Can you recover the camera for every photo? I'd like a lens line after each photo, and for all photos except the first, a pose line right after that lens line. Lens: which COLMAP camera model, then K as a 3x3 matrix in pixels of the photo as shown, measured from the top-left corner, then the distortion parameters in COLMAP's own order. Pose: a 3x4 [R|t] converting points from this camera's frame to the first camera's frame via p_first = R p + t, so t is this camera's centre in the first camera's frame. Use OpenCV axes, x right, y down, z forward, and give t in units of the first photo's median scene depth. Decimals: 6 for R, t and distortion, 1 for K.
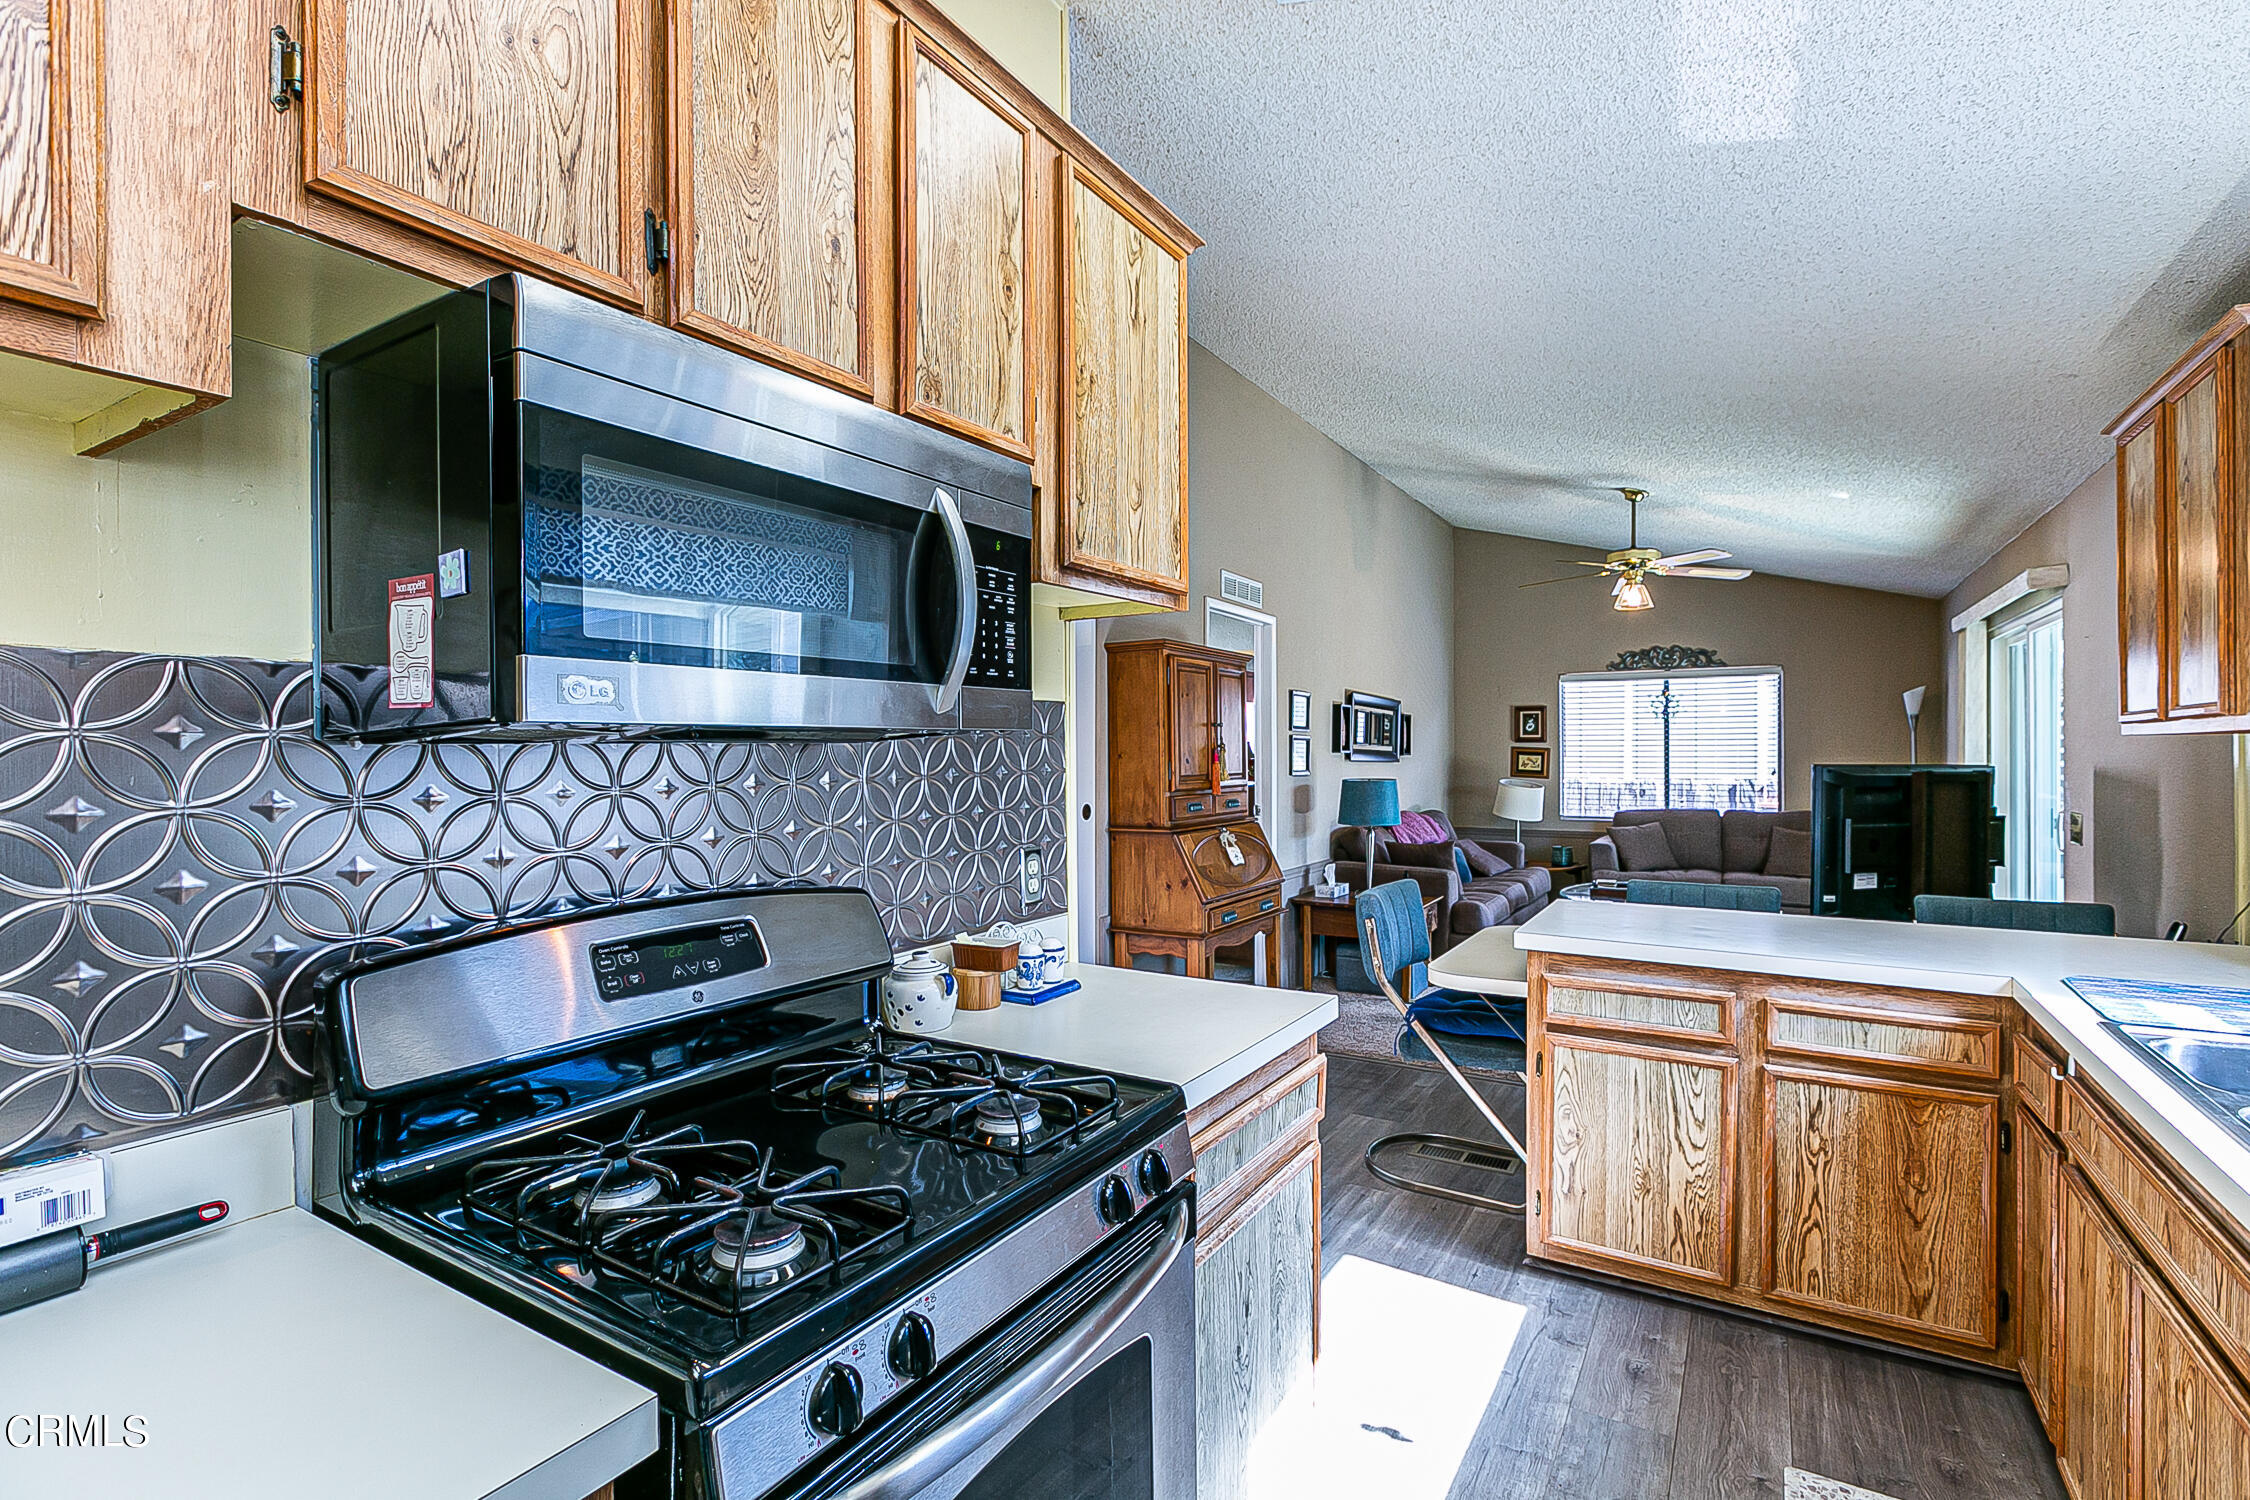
lens RADIAL K [[1041.1, 0, 1127.1], [0, 1041.1, 753.0], [0, 0, 1]] dist [-0.003787, -0.002303]
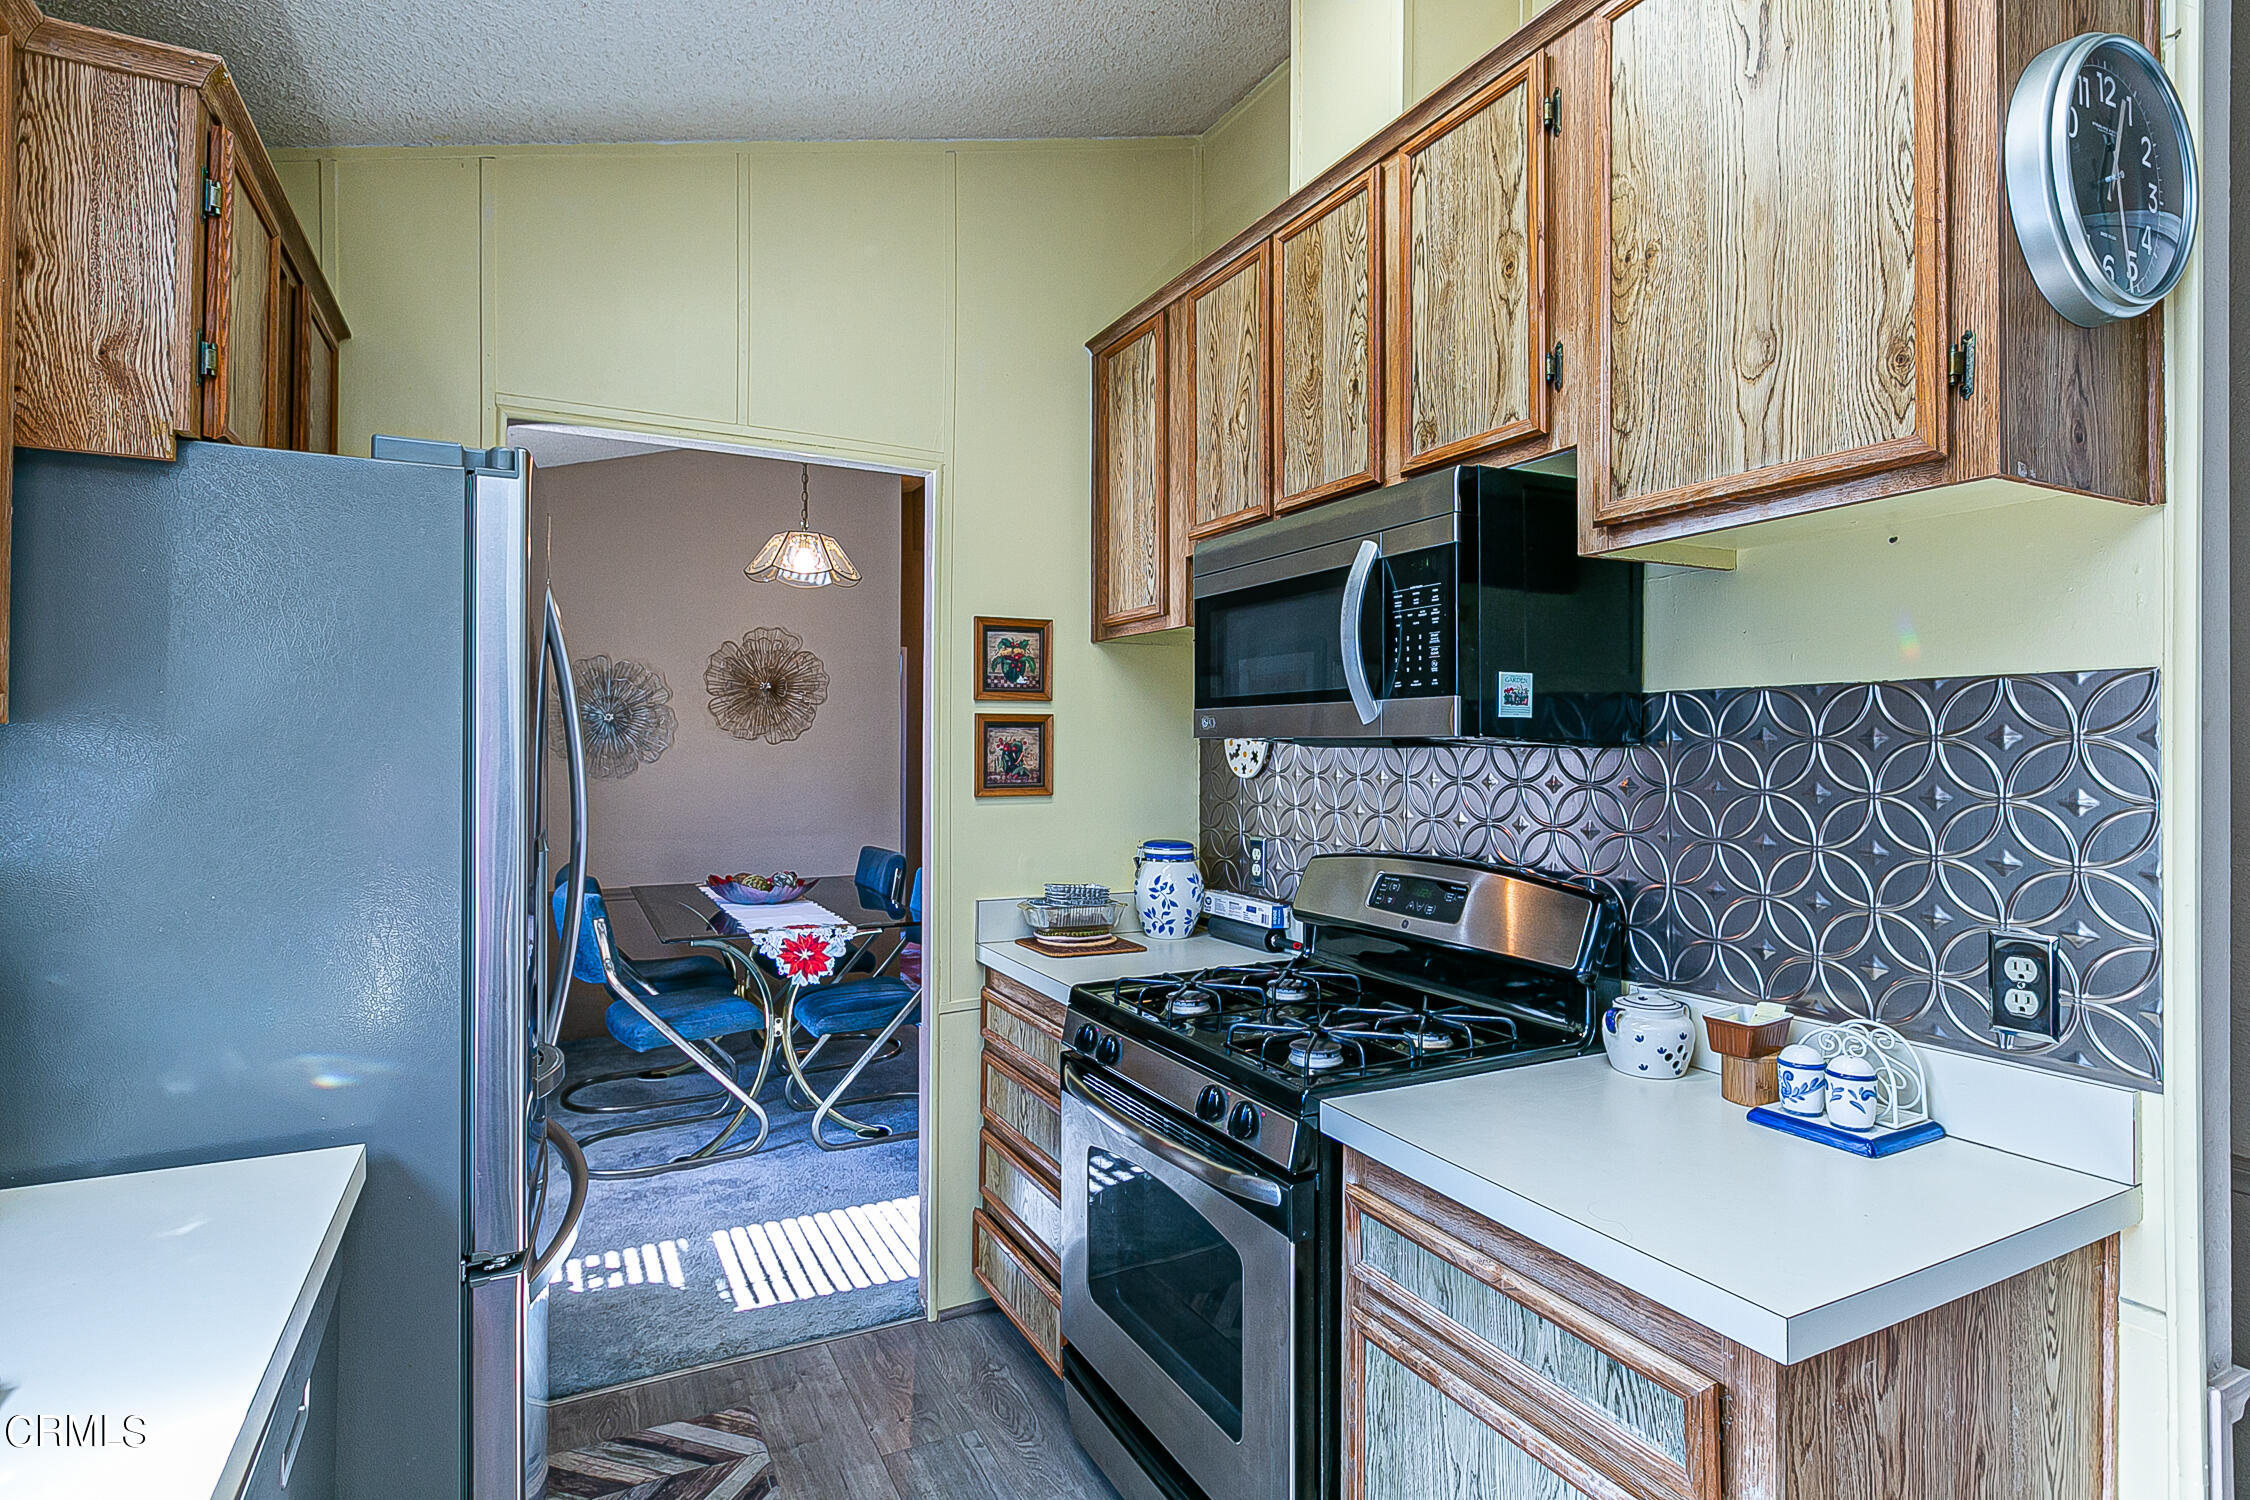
lens RADIAL K [[1124.9, 0, 1118.4], [0, 1124.9, 744.3], [0, 0, 1]] dist [-0.001761, -0.000045]
pose [[-0.523278, 0.003742, -0.852154, 0.350893], [-0.007205, 0.999935, 0.008816, -0.007724], [0.852131, 0.010753, -0.523217, 0.461769]]
